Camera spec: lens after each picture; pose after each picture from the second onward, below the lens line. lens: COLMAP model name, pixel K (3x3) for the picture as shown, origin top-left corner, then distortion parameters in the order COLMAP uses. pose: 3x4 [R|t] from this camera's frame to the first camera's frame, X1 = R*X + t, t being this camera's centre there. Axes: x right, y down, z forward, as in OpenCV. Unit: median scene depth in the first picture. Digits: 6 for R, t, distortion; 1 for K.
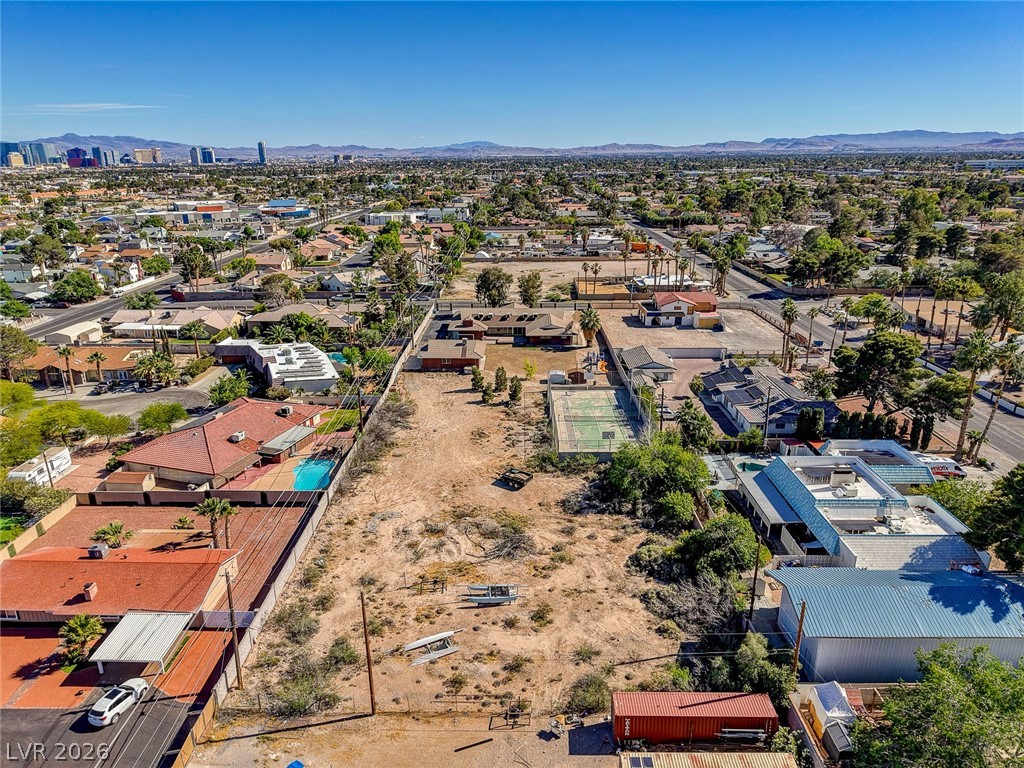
lens RADIAL K [[684.9, 0, 512.0], [0, 684.9, 384.0], [0, 0, 1]] dist [0.007647, -0.001077]
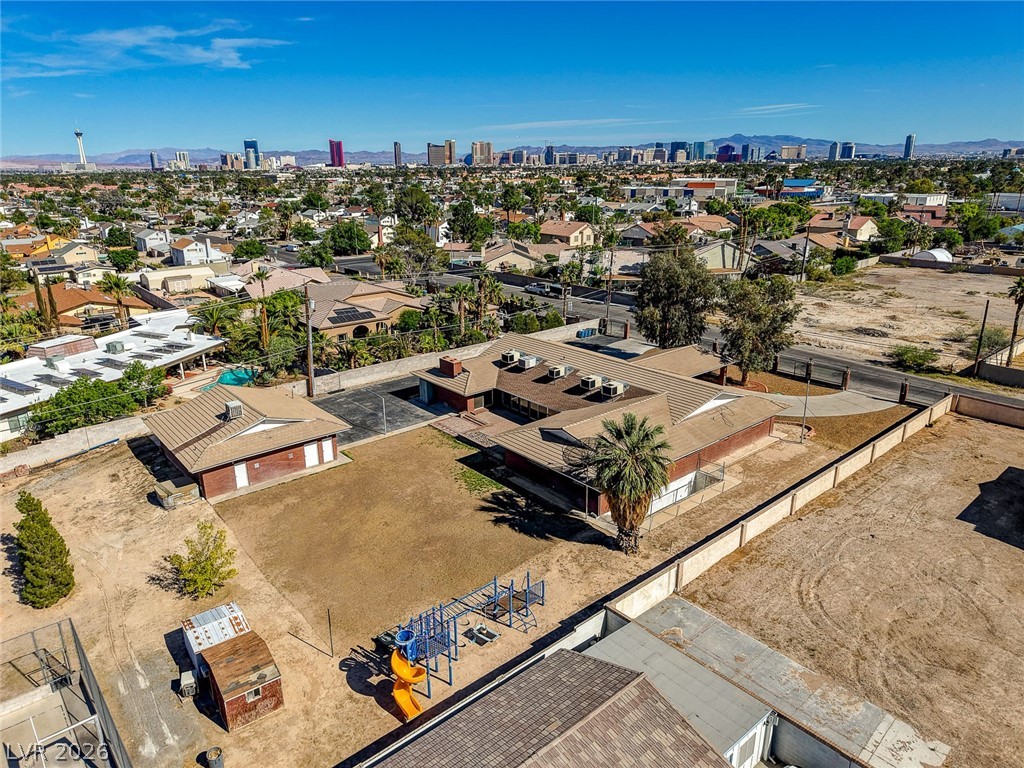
lens RADIAL K [[684.9, 0, 512.0], [0, 684.9, 384.0], [0, 0, 1]] dist [0.007647, -0.001077]
pose [[0.662719, 0.233893, -0.711405, 0.331152], [-0.232006, 0.967360, 0.101916, -0.171441], [0.712023, 0.097509, 0.695353, 0.972573]]
